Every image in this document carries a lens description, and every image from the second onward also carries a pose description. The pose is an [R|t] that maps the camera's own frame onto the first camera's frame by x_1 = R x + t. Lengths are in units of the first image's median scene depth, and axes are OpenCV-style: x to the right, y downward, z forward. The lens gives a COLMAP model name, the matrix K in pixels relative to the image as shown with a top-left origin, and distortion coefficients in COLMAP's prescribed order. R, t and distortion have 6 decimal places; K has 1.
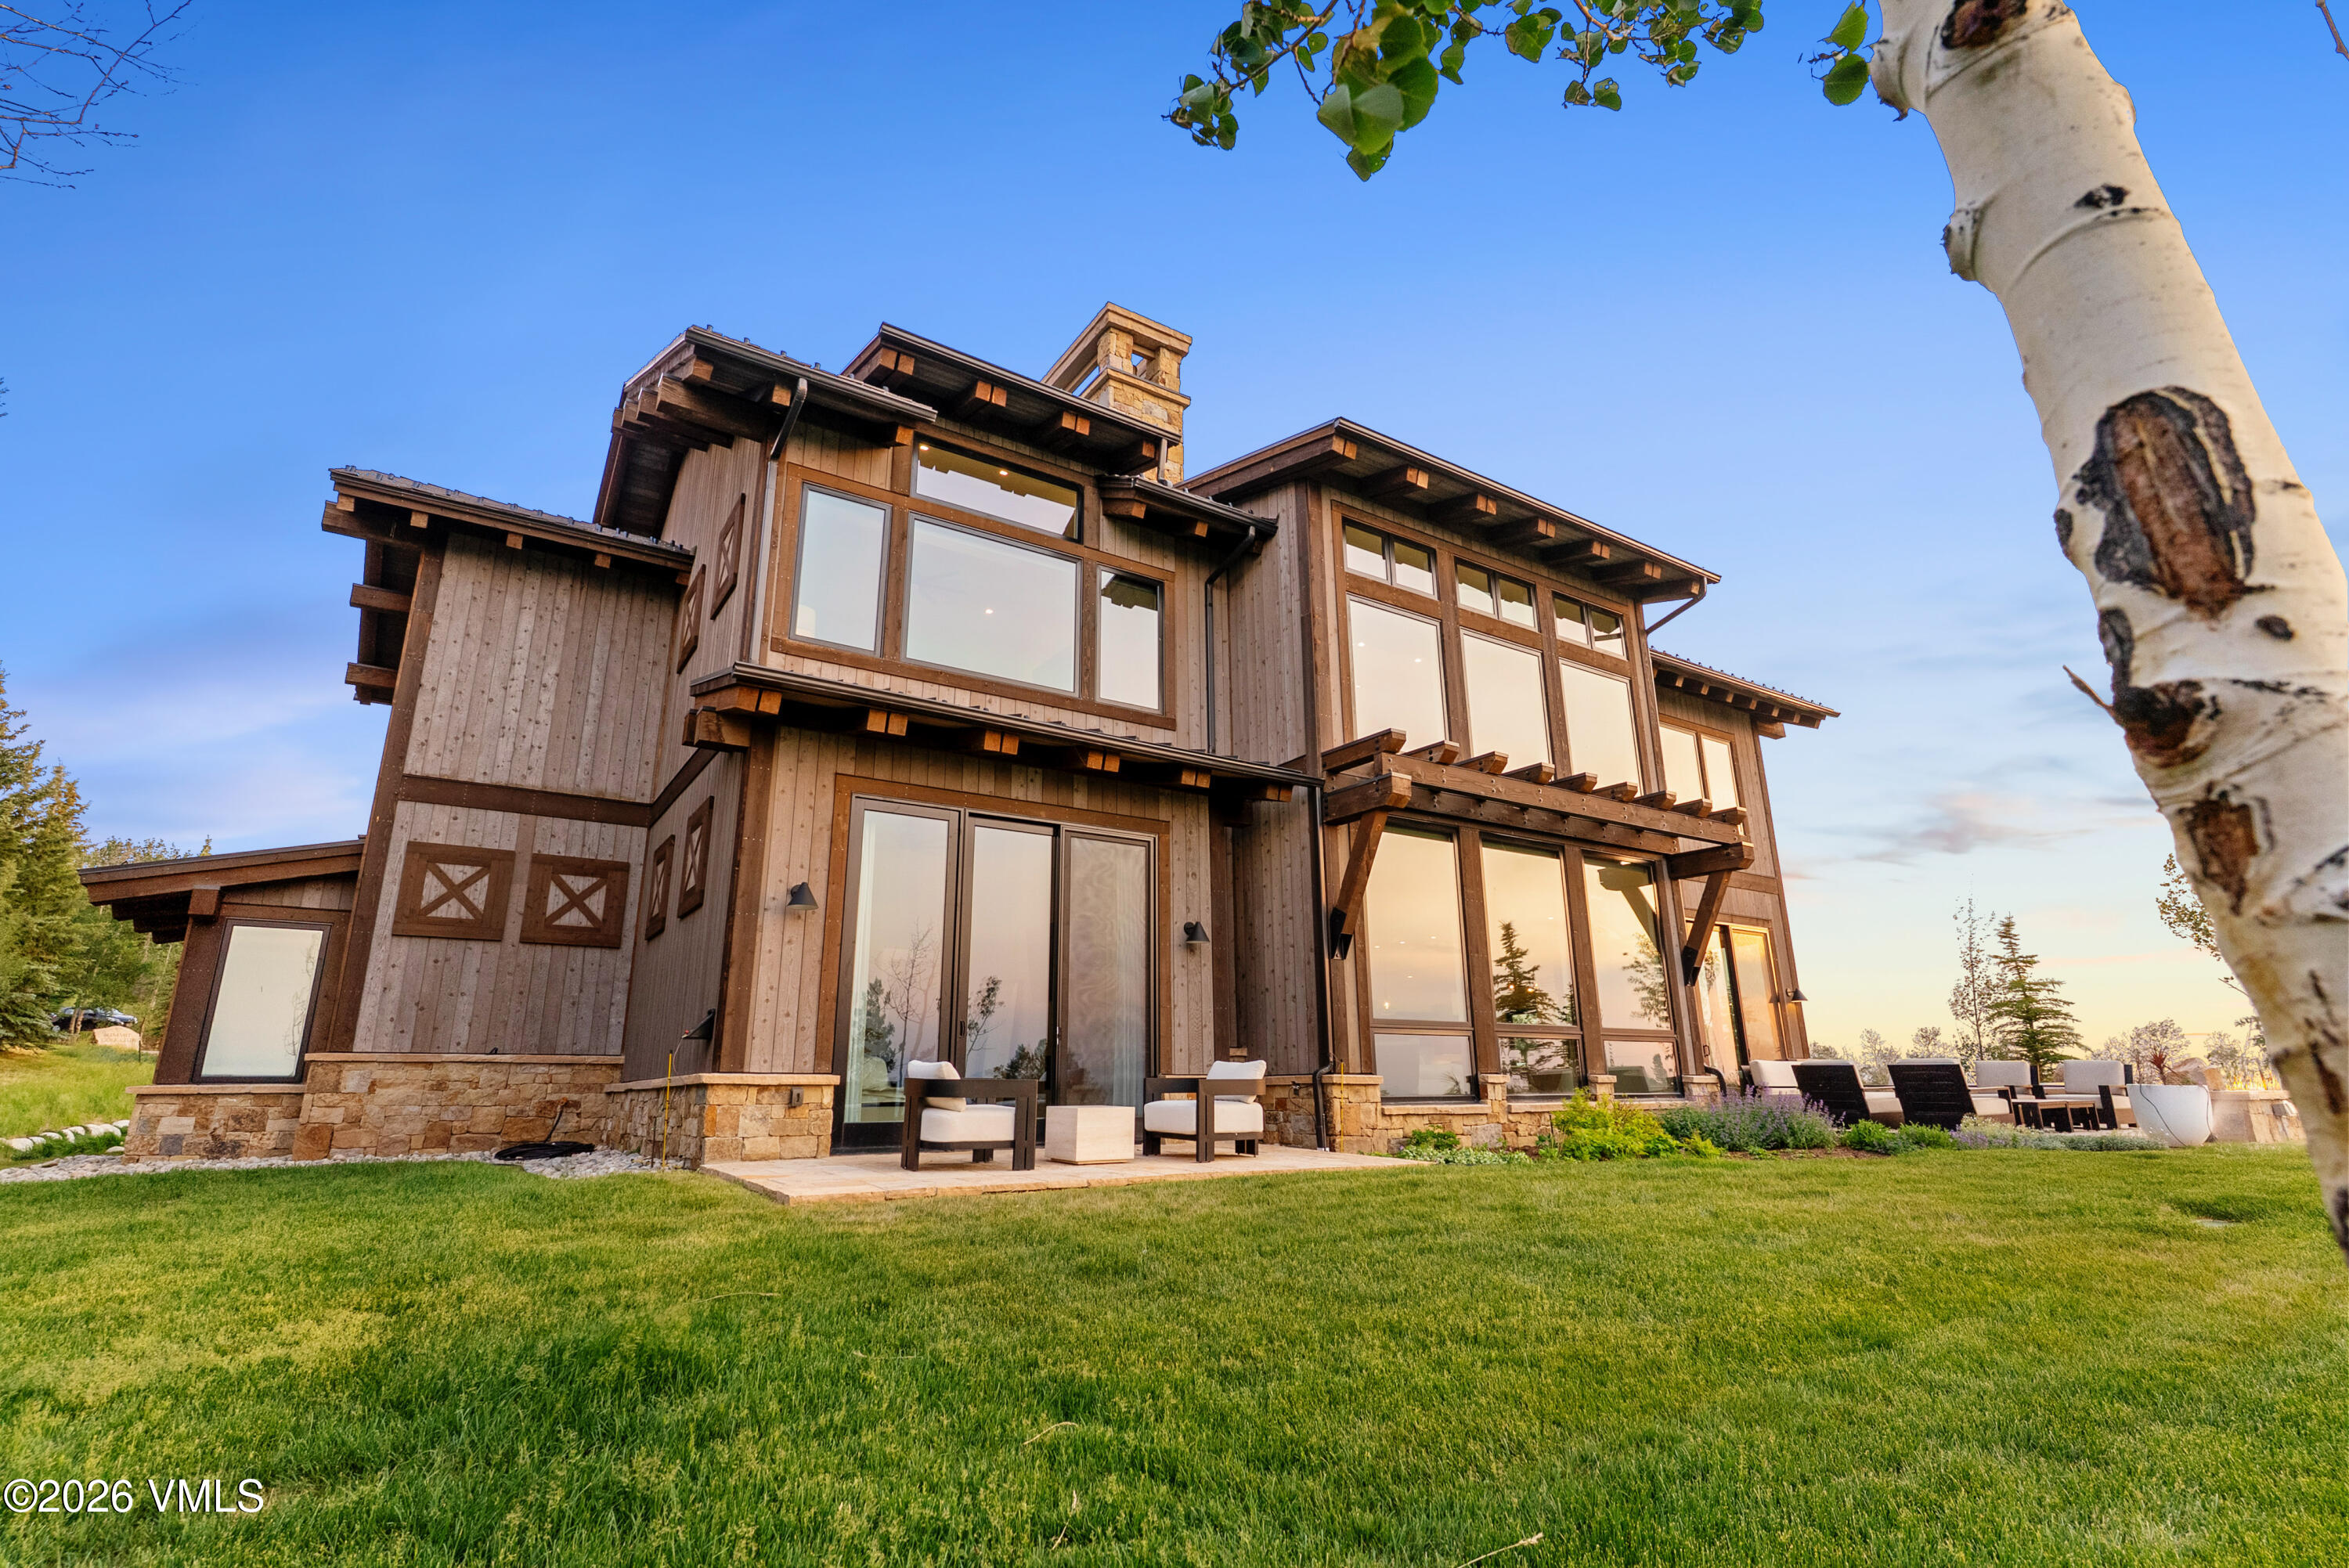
lens RADIAL K [[1131.1, 0, 1166.8], [0, 1131.1, 780.3], [0, 0, 1]] dist [-0.002154, 0.001312]
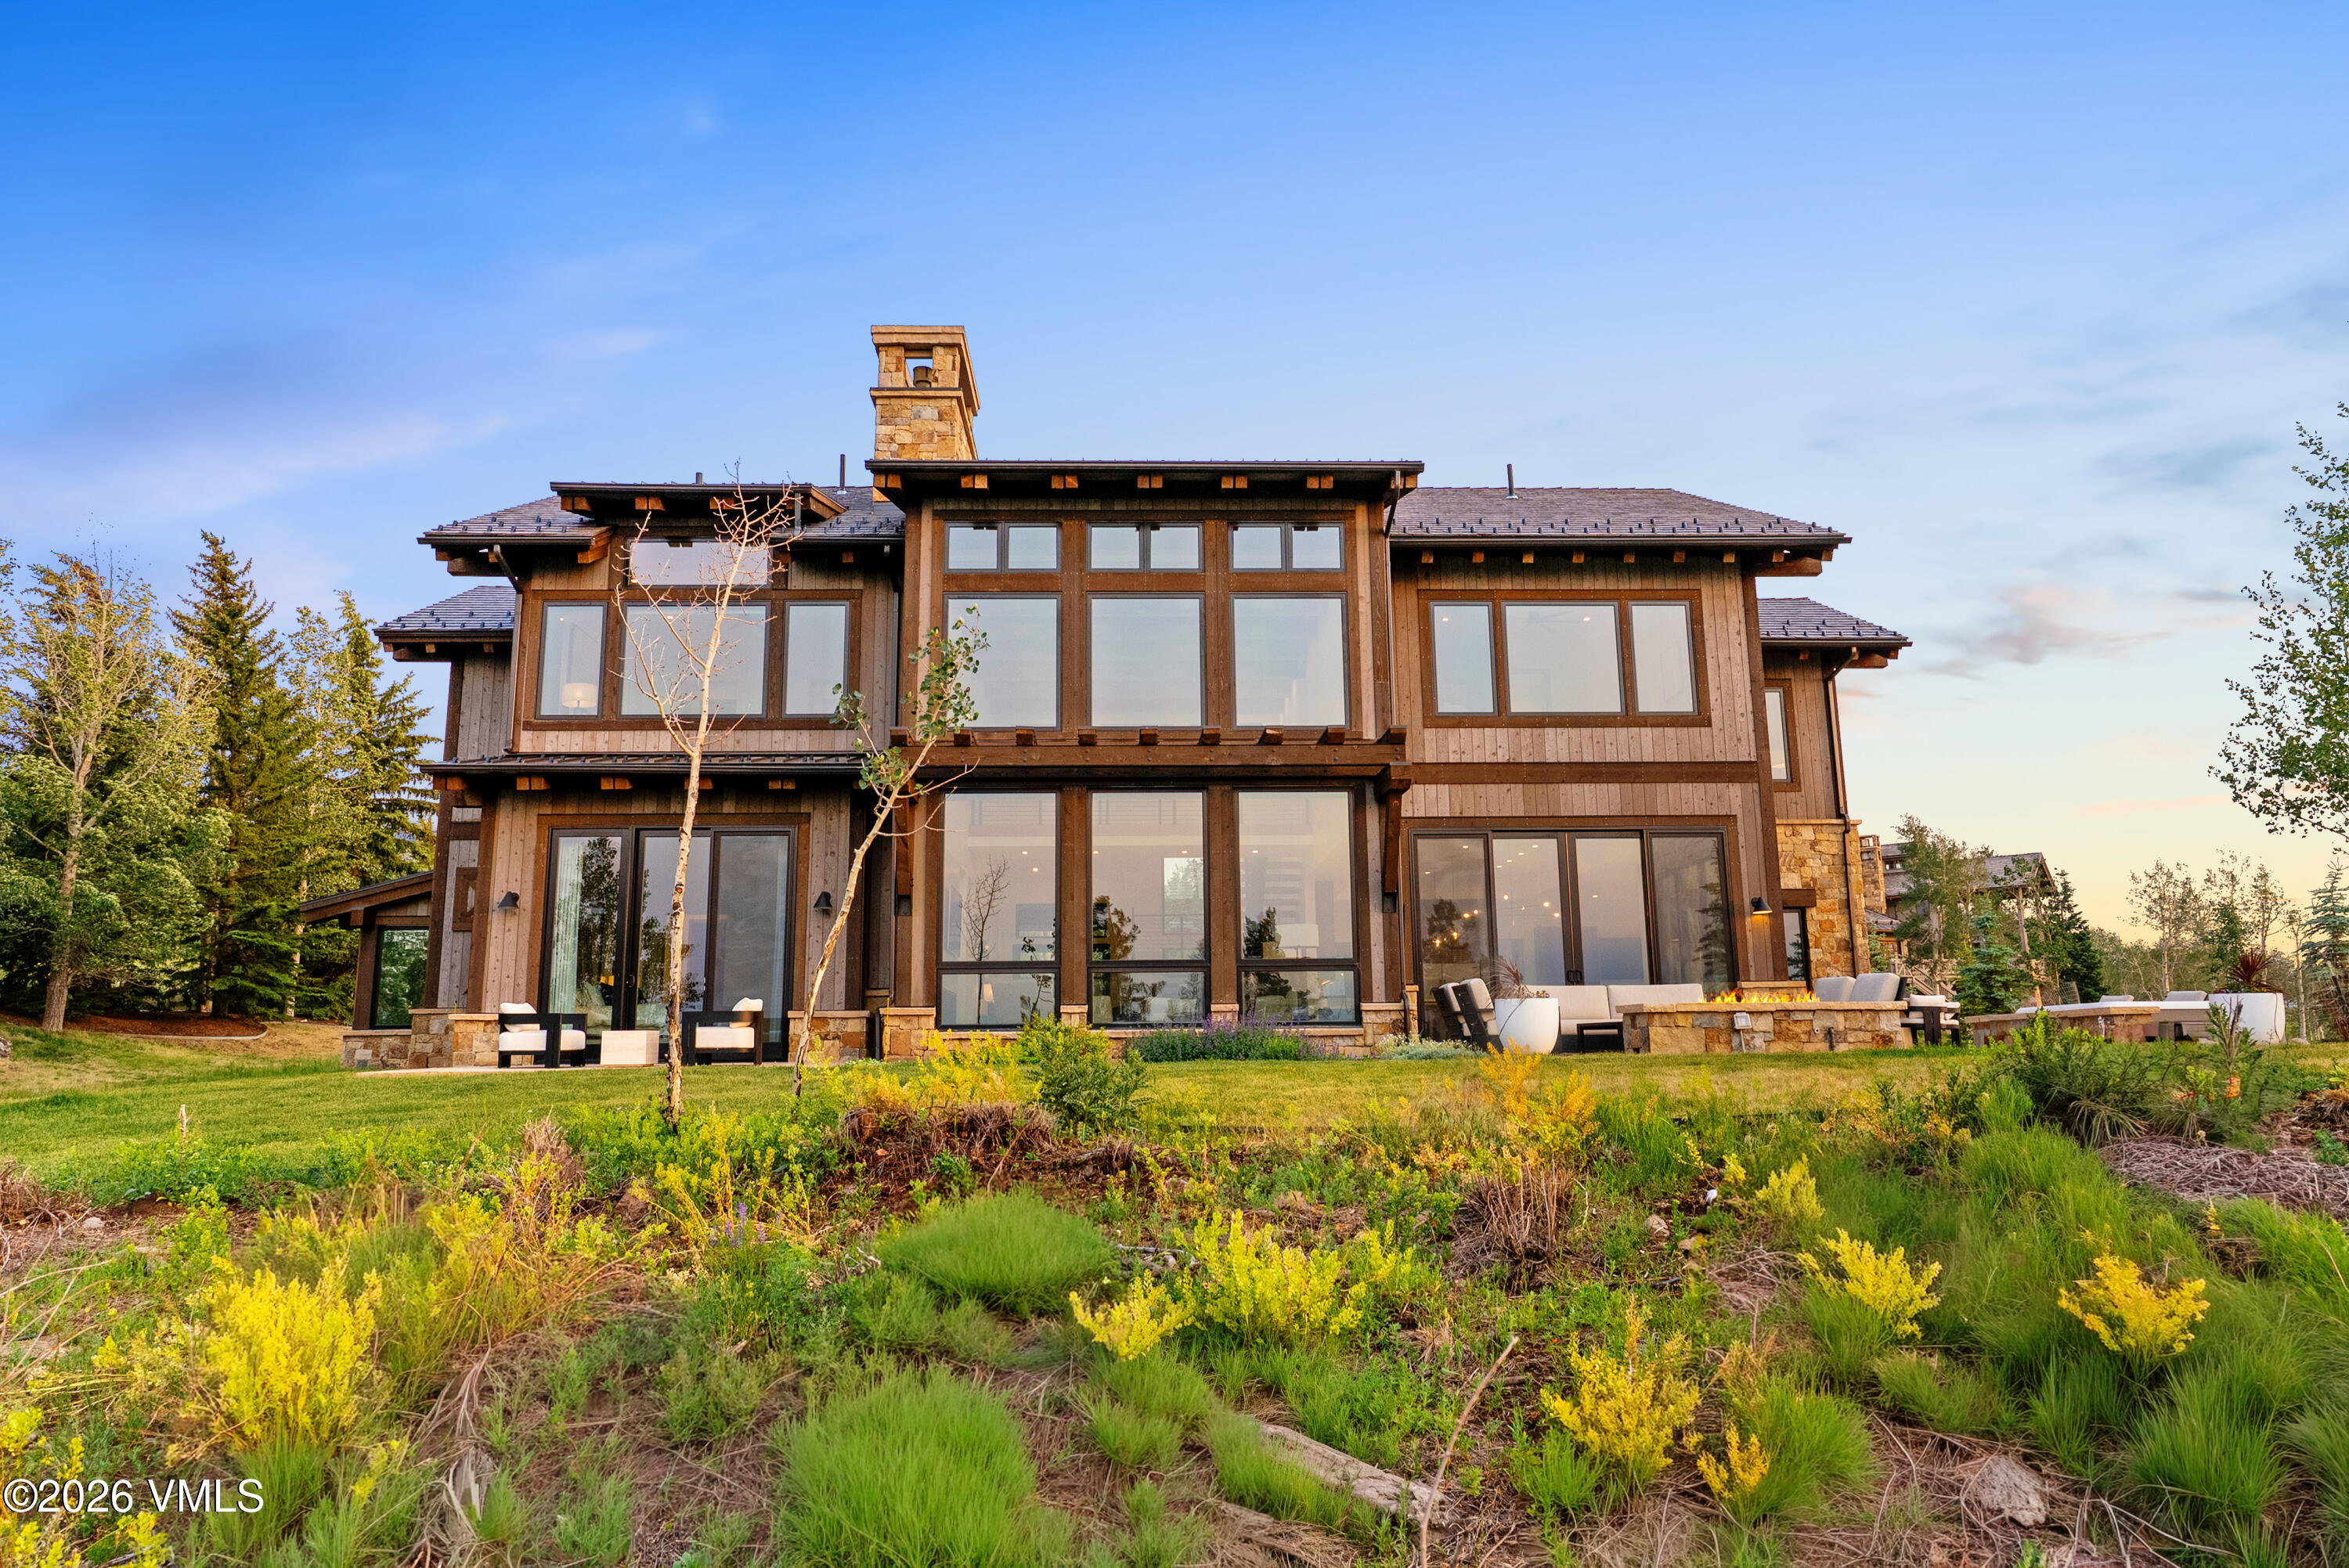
lens RADIAL K [[1561.4, 0, 1177.7], [0, 1561.4, 786.4], [0, 0, 1]] dist [-0.011542, 0.000931]
pose [[0.853850, -0.095419, -0.511699, 1.213653], [0.144737, 0.987809, 0.057316, -0.031748], [0.499992, -0.123001, 0.857251, -0.265997]]
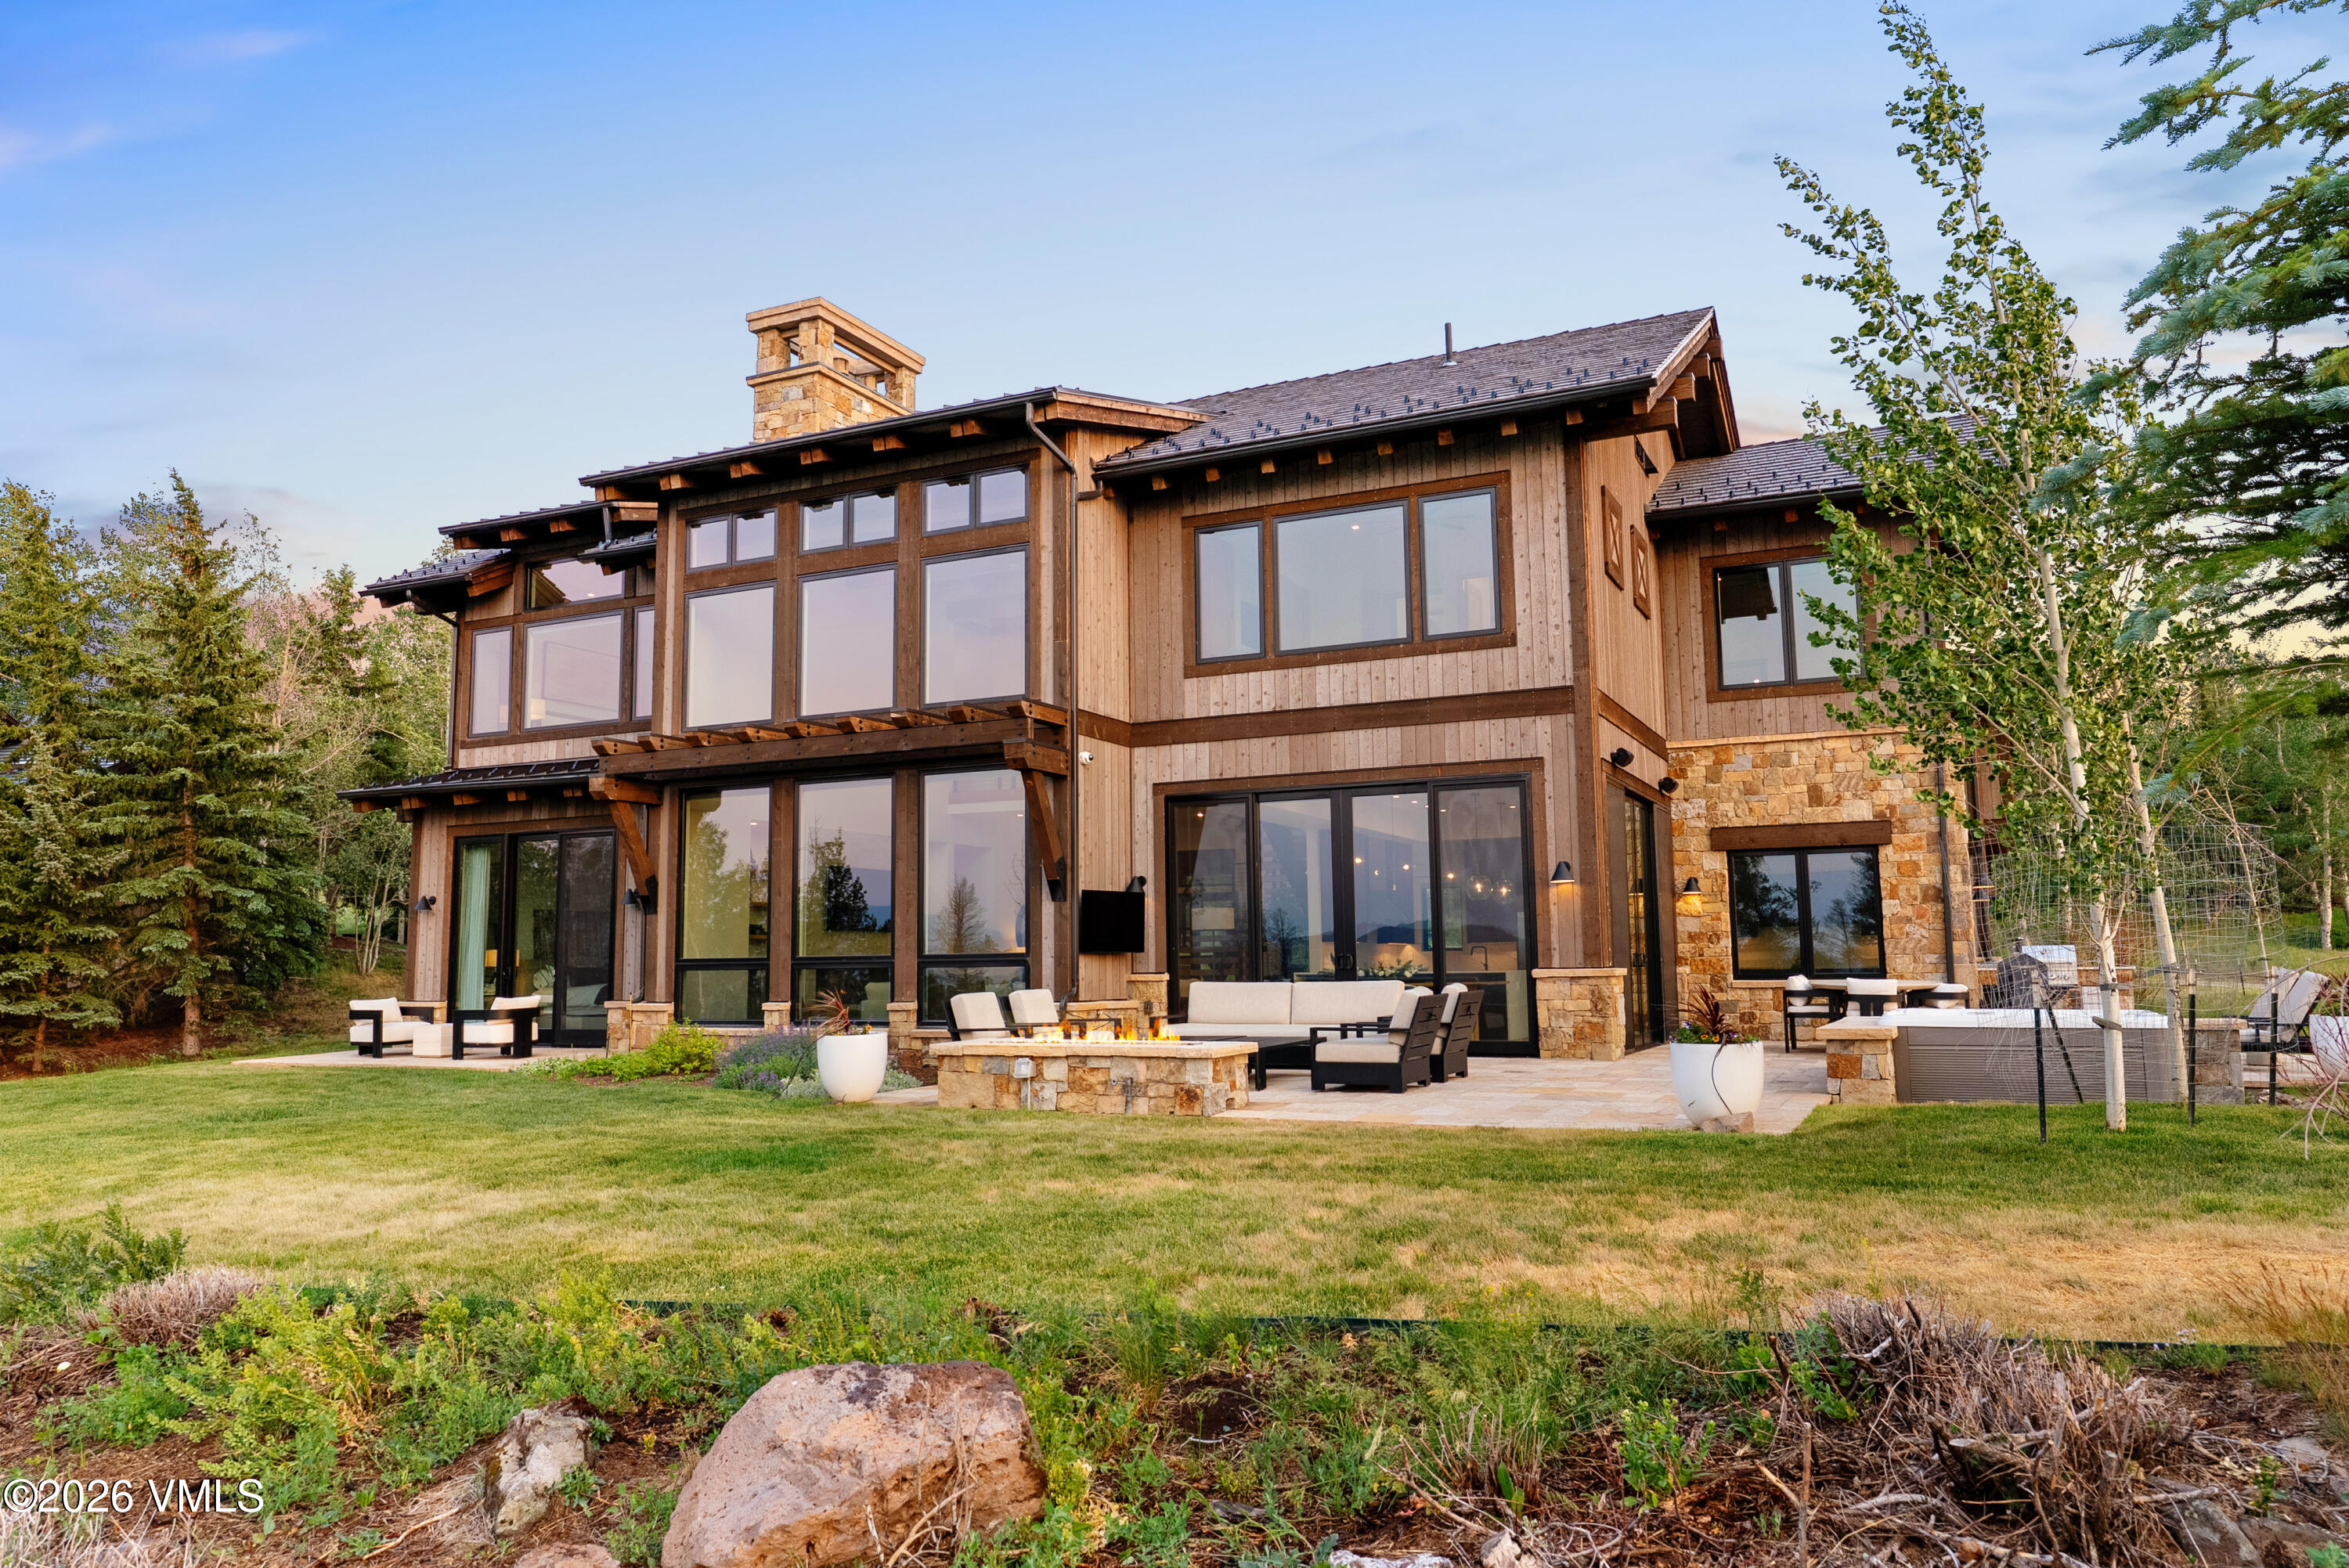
lens RADIAL K [[1631.1, 0, 1174.4], [0, 1631.1, 784.9], [0, 0, 1]] dist [-0.011391, 0.000153]
pose [[0.514385, -0.095394, -0.852237, 1.918216], [0.239600, 0.970203, 0.036016, 0.087175], [0.823408, -0.222722, 0.521915, 0.533183]]
